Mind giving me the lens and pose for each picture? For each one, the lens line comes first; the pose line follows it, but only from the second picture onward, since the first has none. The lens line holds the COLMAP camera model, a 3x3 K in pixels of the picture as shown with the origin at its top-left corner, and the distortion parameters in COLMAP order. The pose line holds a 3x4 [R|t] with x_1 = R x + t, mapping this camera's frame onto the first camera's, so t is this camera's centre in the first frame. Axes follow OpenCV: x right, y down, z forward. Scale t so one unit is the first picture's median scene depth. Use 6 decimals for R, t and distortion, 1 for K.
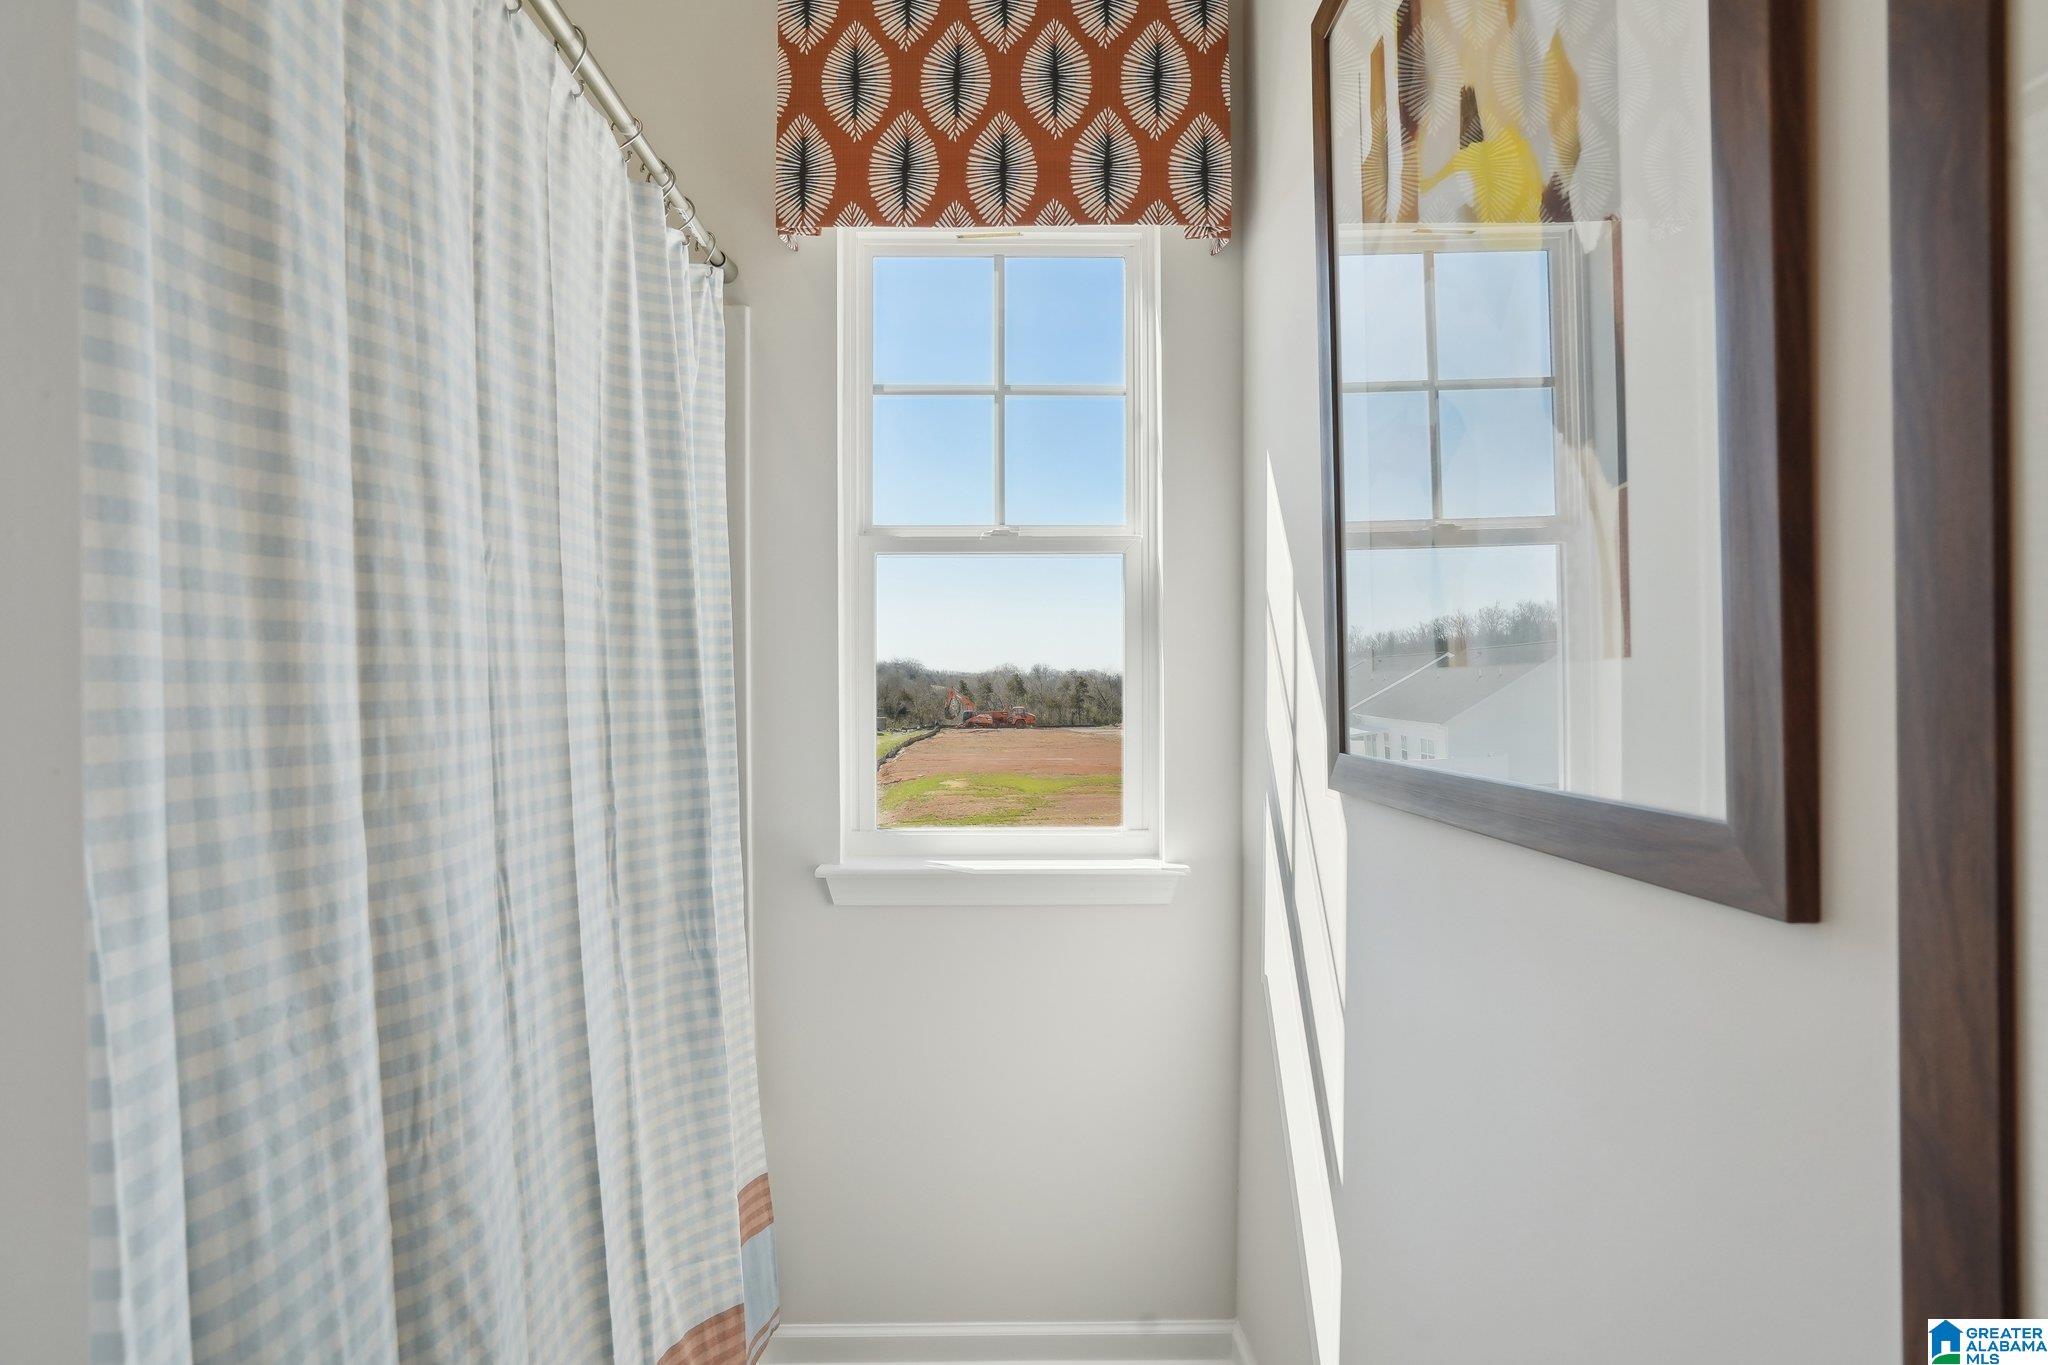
lens RADIAL K [[1015.8, 0, 1016.5], [0, 1015.8, 647.6], [0, 0, 1]] dist [-0.027106, 0.024058]
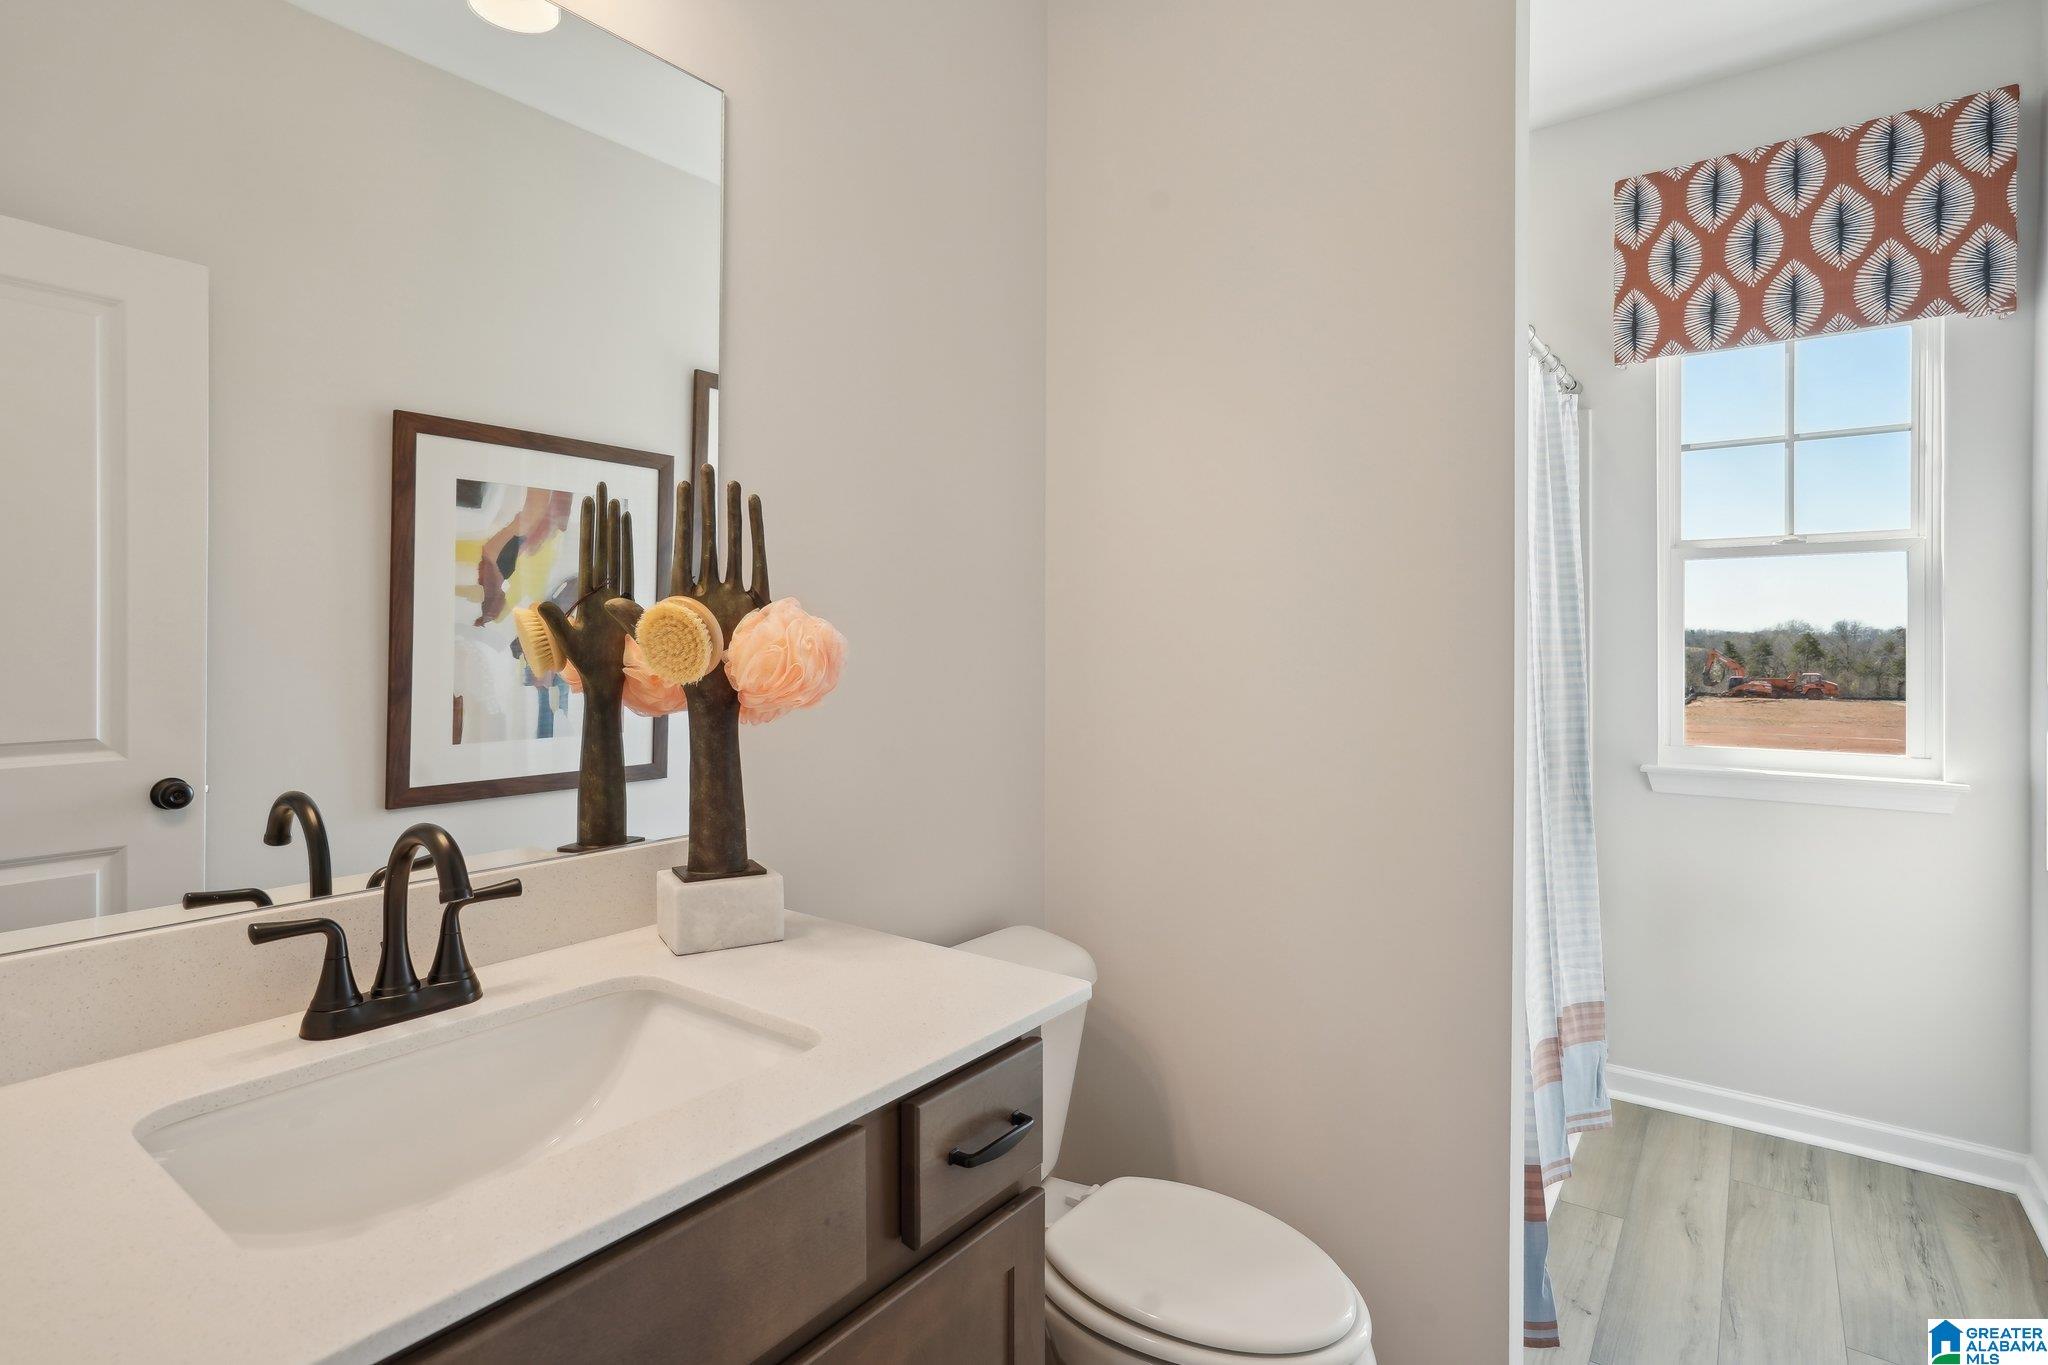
lens RADIAL K [[1015.8, 0, 1016.5], [0, 1015.8, 647.6], [0, 0, 1]] dist [-0.027106, 0.024058]
pose [[0.786157, 0.002879, -0.618020, 0.005747], [0.021139, 0.999279, 0.031544, -0.035291], [0.617665, -0.037863, 0.785530, -0.869099]]
